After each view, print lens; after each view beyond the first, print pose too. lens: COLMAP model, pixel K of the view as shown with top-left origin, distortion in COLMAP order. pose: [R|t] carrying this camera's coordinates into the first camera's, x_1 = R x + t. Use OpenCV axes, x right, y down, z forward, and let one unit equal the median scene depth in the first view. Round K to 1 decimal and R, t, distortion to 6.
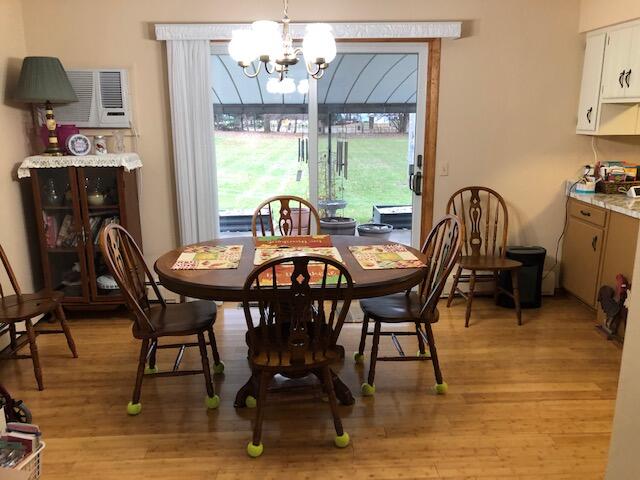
lens RADIAL K [[523.3, 0, 320.0], [0, 523.3, 240.0], [0, 0, 1]] dist [0.005364, -0.011687]
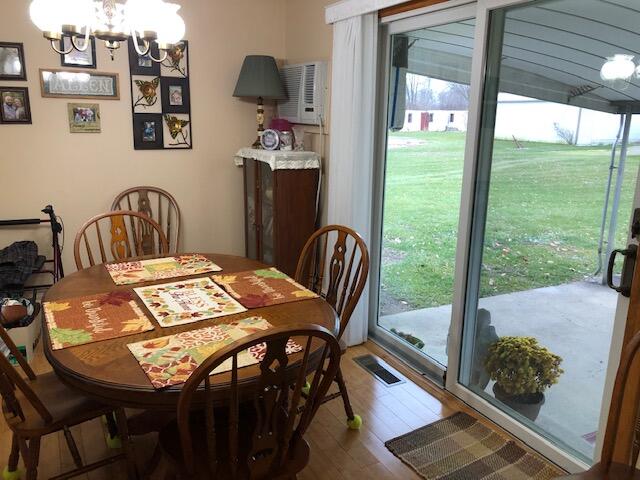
lens RADIAL K [[511.5, 0, 320.0], [0, 511.5, 240.0], [0, 0, 1]] dist [-0.000425, -0.001232]
pose [[0.451544, 0.218630, -0.865049, 0.496866], [-0.231419, 0.965034, 0.123103, -0.139916], [0.861715, 0.144602, 0.486350, 0.638151]]
